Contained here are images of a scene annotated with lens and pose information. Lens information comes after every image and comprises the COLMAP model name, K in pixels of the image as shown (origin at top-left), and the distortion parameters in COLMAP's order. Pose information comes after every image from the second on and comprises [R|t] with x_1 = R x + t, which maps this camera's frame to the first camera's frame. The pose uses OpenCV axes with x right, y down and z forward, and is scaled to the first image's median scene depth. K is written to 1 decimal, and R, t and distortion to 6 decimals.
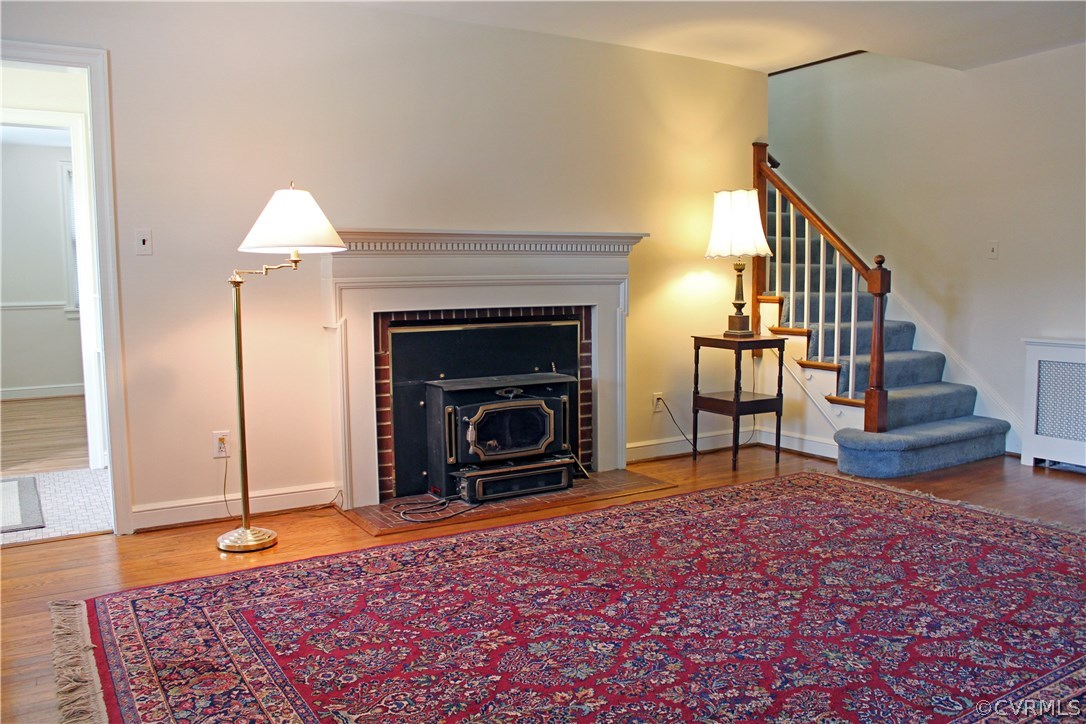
lens RADIAL K [[892.0, 0, 552.5], [0, 892.0, 377.9], [0, 0, 1]] dist [-0.170299, 0.150786]
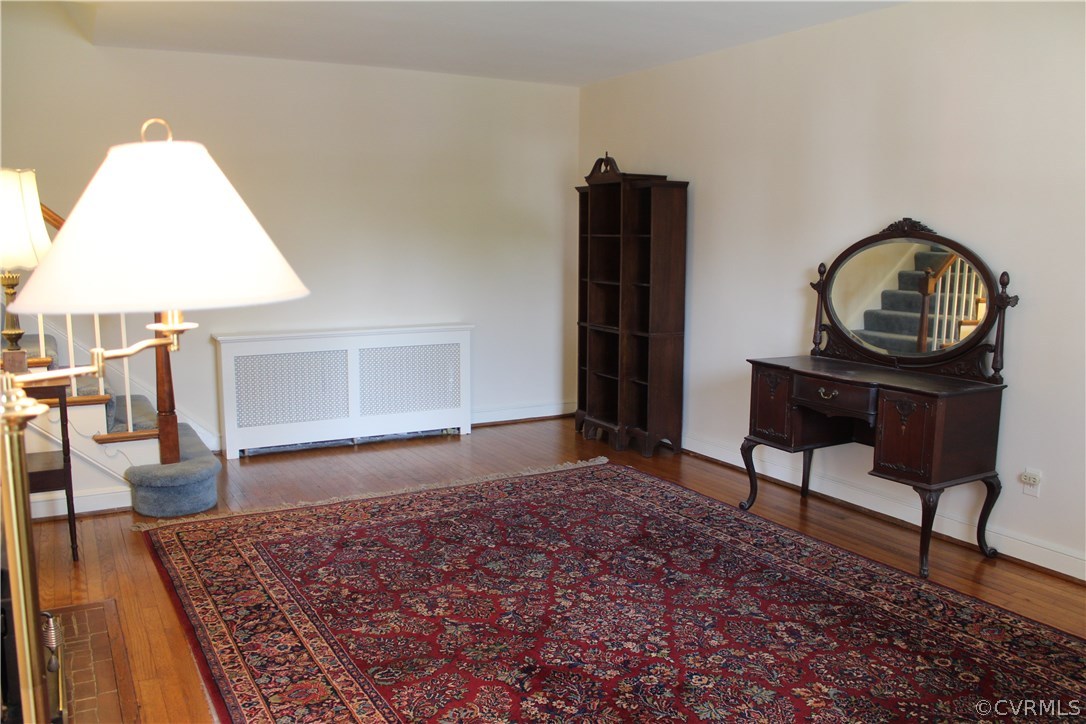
lens RADIAL K [[892.0, 0, 552.5], [0, 892.0, 377.9], [0, 0, 1]] dist [-0.170299, 0.150786]
pose [[0.031562, -0.145429, 0.988865, -0.689810], [0.108521, 0.984008, 0.141251, -0.151882], [-0.993593, 0.102855, 0.046839, 0.845481]]
